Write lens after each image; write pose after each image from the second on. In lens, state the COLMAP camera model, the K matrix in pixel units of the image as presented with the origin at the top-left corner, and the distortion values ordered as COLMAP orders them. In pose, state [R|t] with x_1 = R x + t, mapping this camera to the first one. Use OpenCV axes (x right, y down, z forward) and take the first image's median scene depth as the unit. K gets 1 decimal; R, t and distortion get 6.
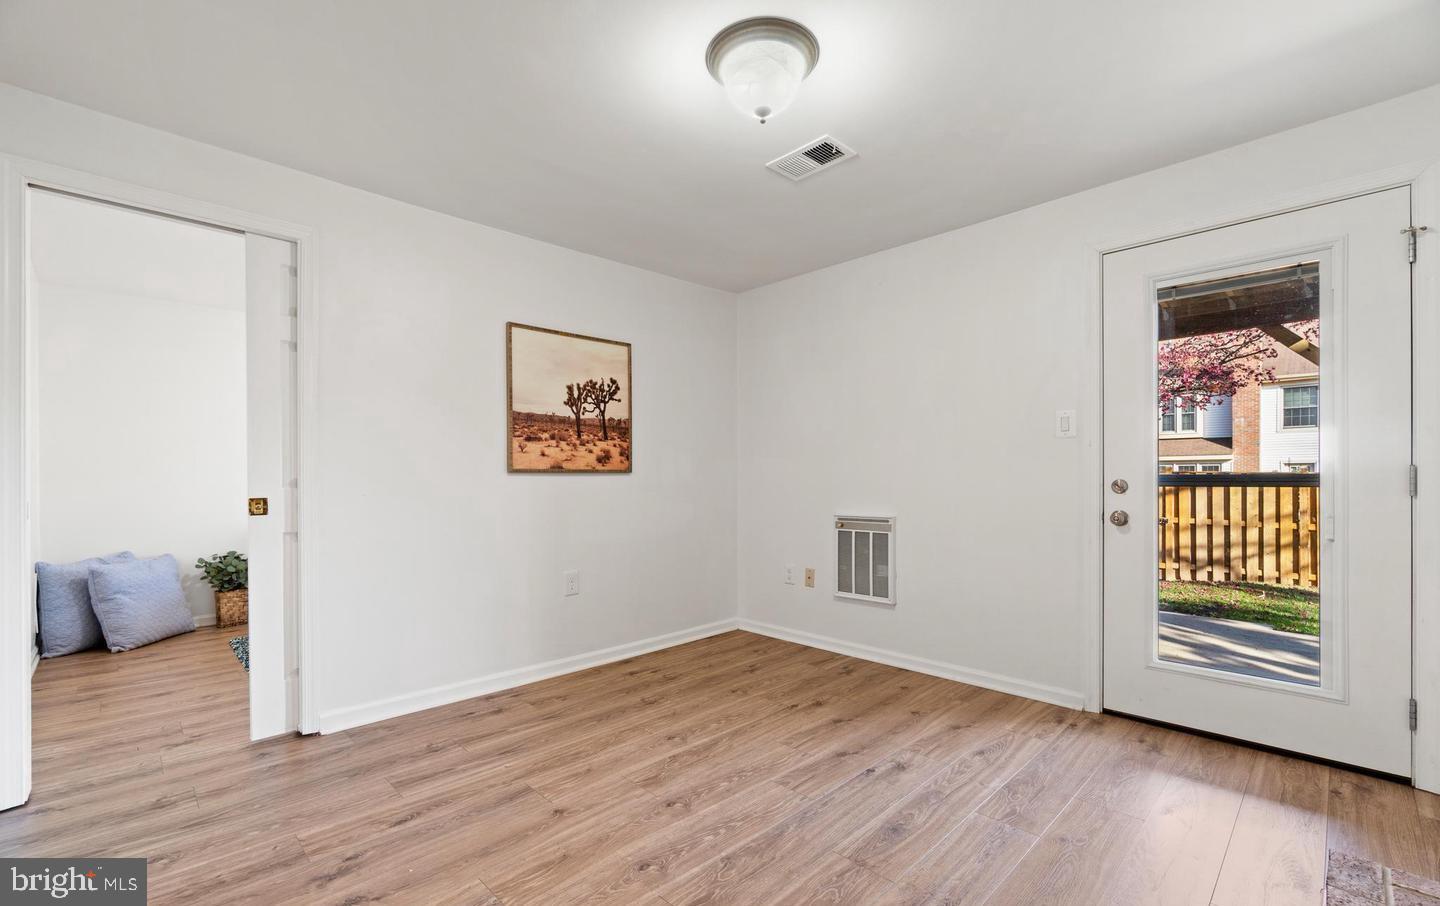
lens RADIAL K [[618.4, 0, 720.0], [0, 618.4, 479.7], [0, 0, 1]] dist [-0.001272, -0.000004]
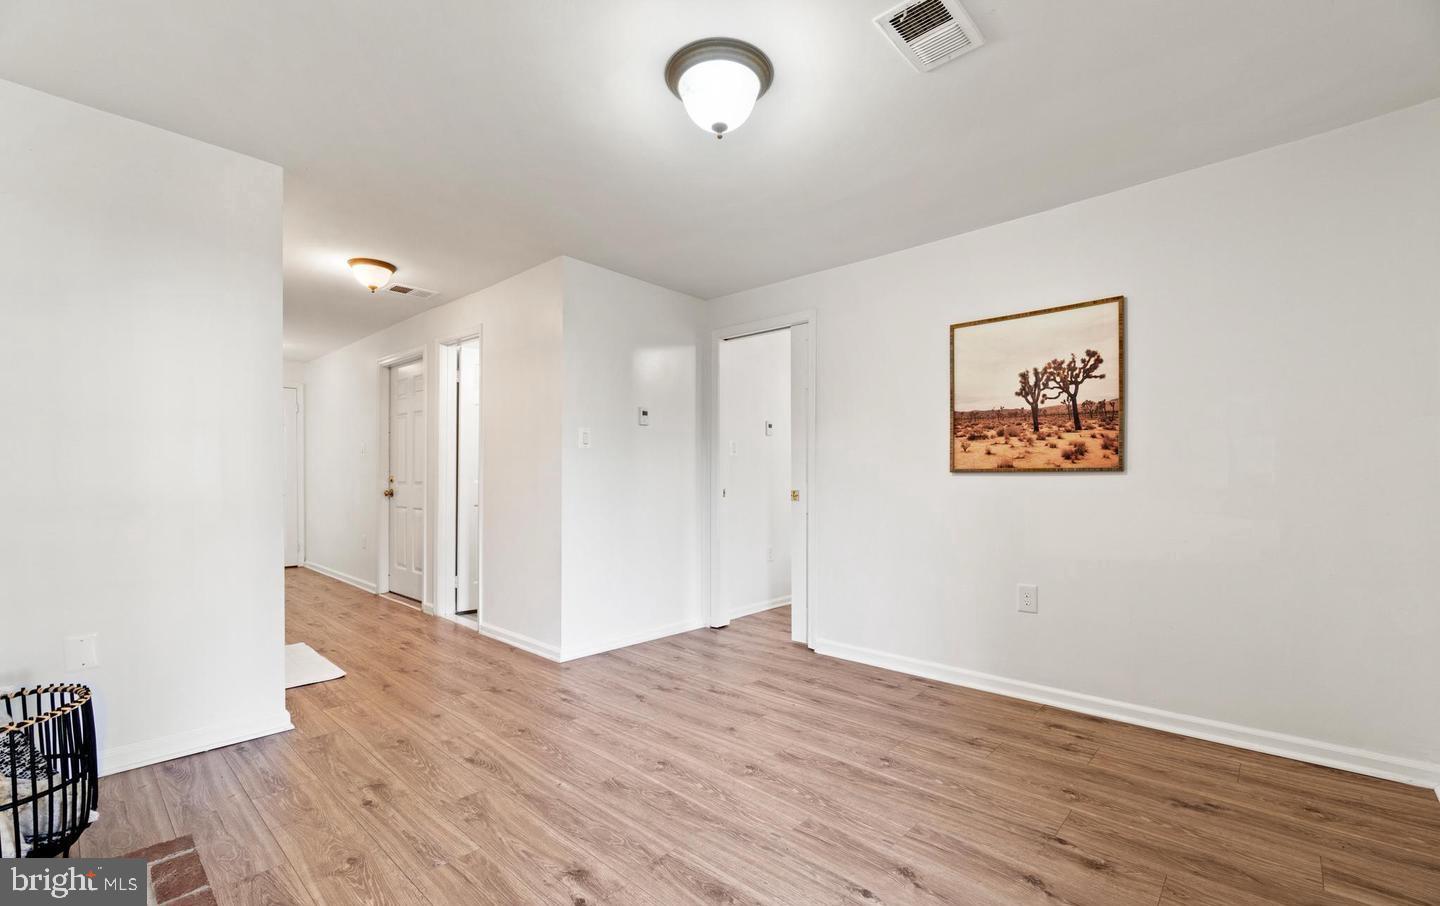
lens RADIAL K [[621.6, 0, 715.9], [0, 621.6, 482.3], [0, 0, 1]] dist [-0.000782, 0.000094]
pose [[0.047279, 0.009444, -0.998837, 0.630872], [-0.003051, 0.999952, 0.009311, -0.003696], [0.998877, 0.002607, 0.047305, 0.531879]]
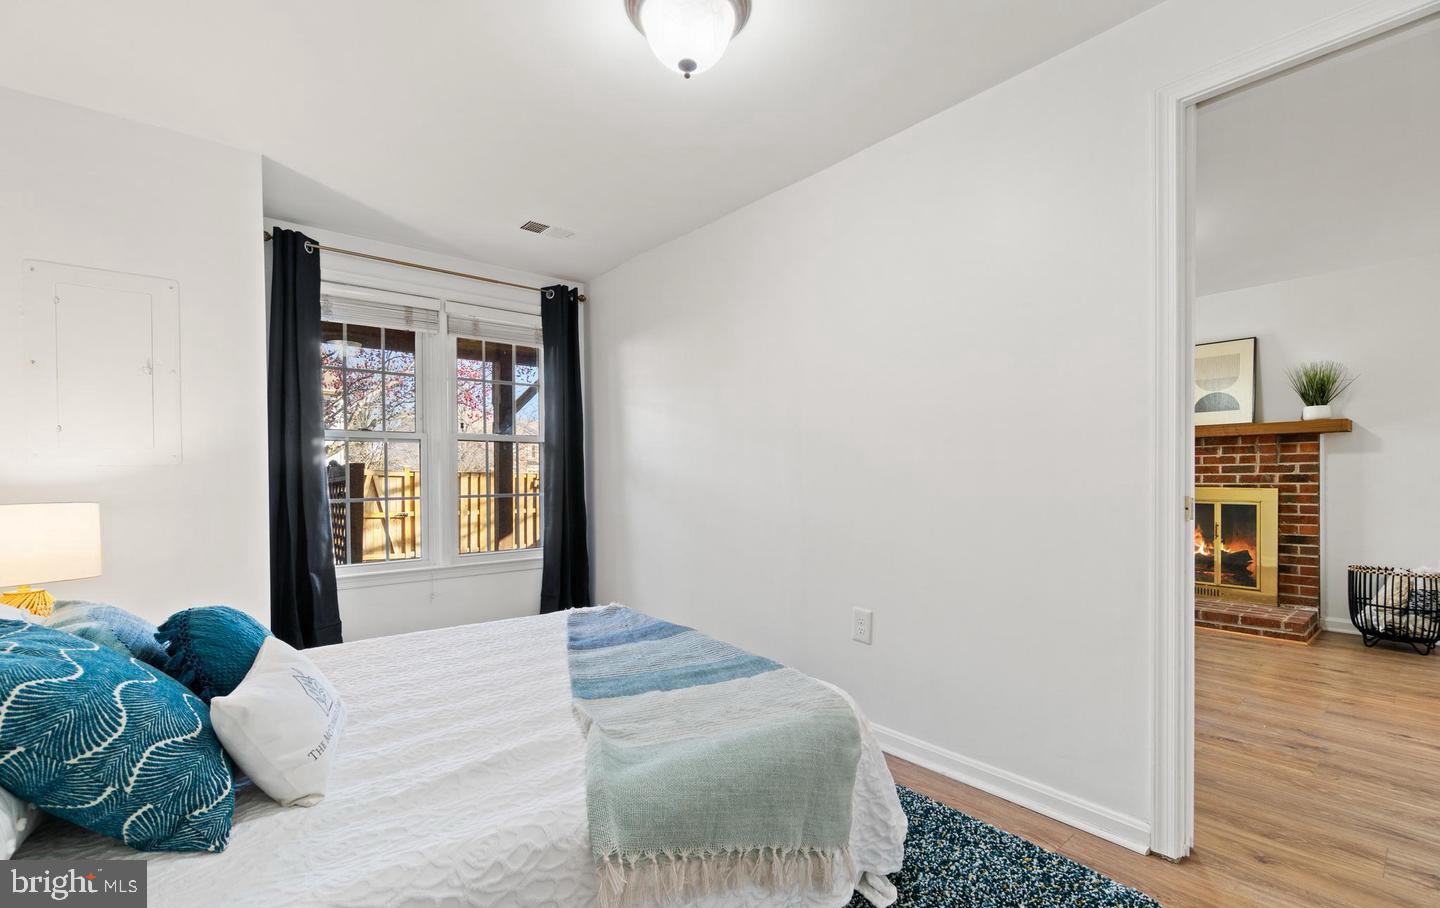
lens RADIAL K [[618.4, 0, 720.0], [0, 618.4, 480.7], [0, 0, 1]] dist [-0.001272, -0.000004]
pose [[0.069529, -0.004590, 0.997569, -1.053801], [0.003669, 0.999984, 0.004346, 0.009528], [-0.997573, 0.003358, 0.069545, 1.115548]]
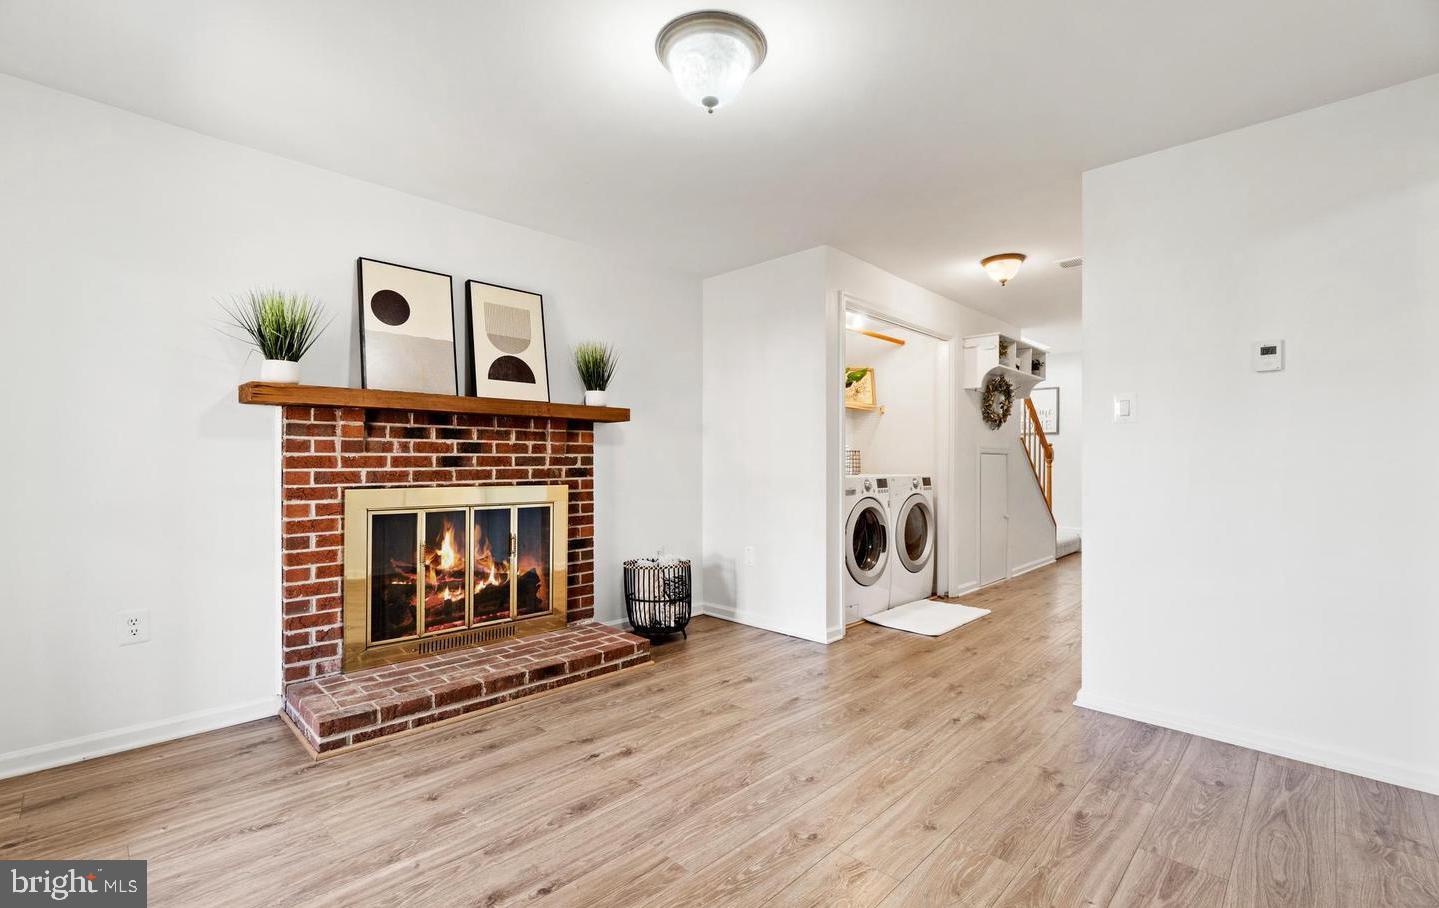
lens RADIAL K [[637.4, 0, 714.8], [0, 637.4, 460.5], [0, 0, 1]] dist [-0.000147, -0.000047]
pose [[-0.999921, -0.000109, -0.012582, 0.042425], [-0.000086, 0.999998, -0.001845, -0.003956], [0.012582, -0.001844, -0.999919, 1.147497]]
